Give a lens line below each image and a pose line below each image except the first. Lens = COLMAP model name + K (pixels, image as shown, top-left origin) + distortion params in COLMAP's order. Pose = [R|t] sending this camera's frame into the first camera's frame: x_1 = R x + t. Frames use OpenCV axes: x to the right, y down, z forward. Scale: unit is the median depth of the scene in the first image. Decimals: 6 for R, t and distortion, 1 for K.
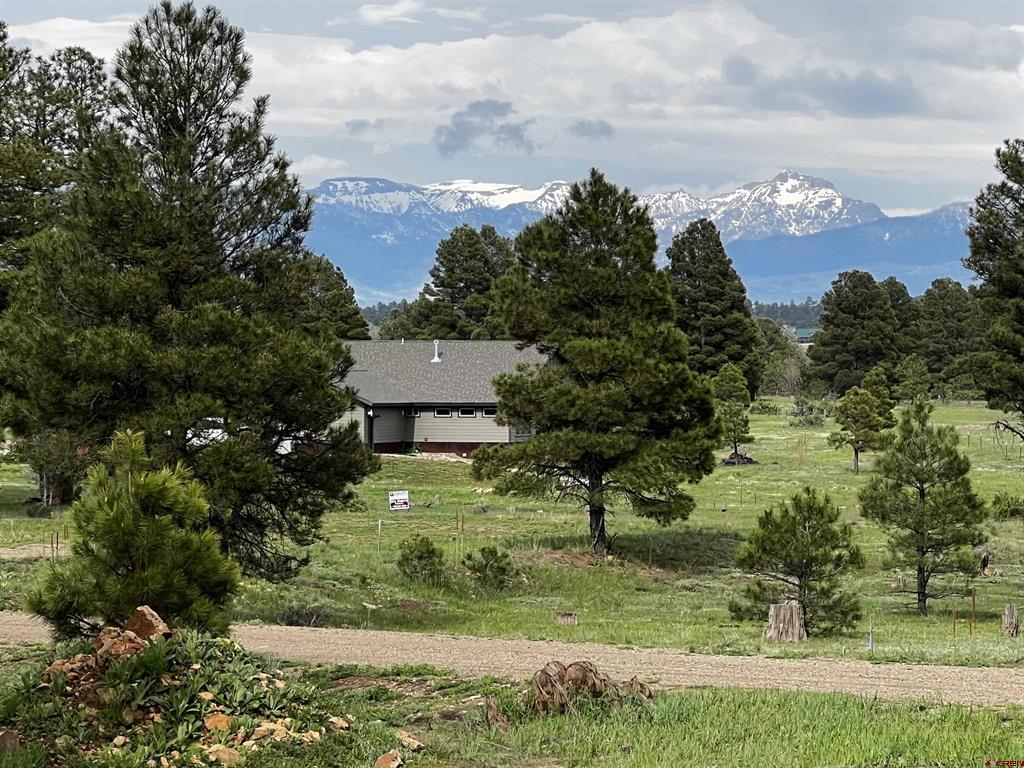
lens RADIAL K [[4219.2, 0, 512.0], [0, 4219.2, 384.0], [0, 0, 1]] dist [-0.090319, -1.739777]
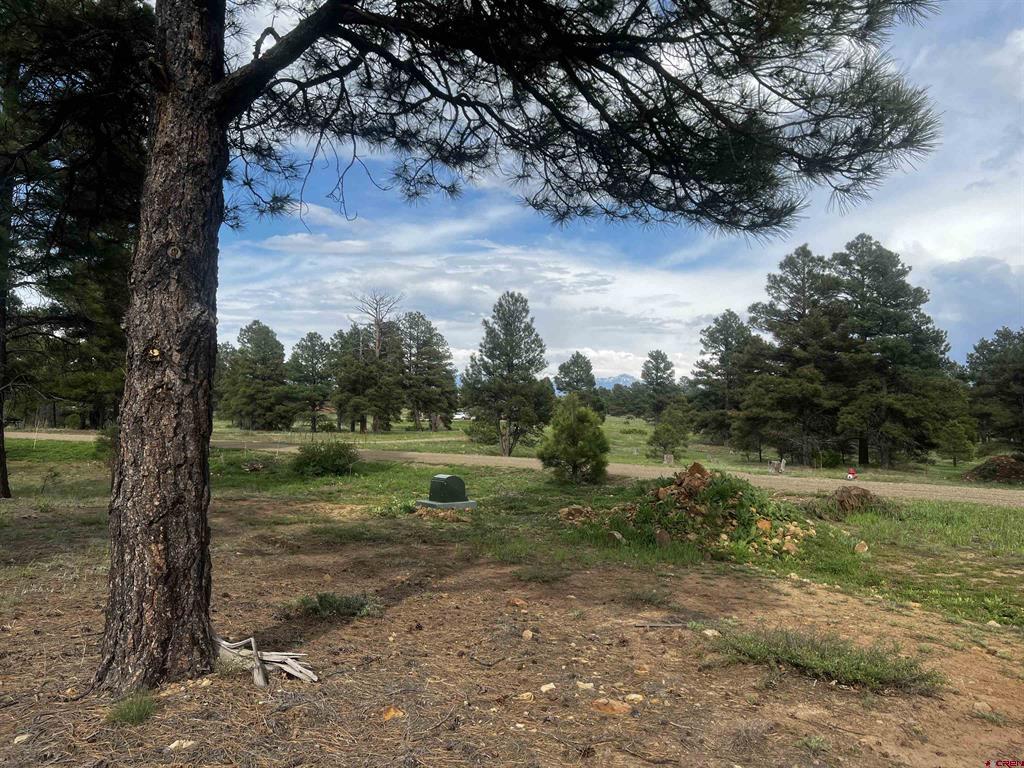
lens RADIAL K [[781.6, 0, 512.0], [0, 781.6, 384.0], [0, 0, 1]] dist [0.049383, 0.000831]
pose [[0.999766, 0.012151, 0.017921, -0.089425], [-0.011561, 0.999399, -0.032666, 0.014279], [-0.018307, 0.032451, 0.999306, 0.306571]]
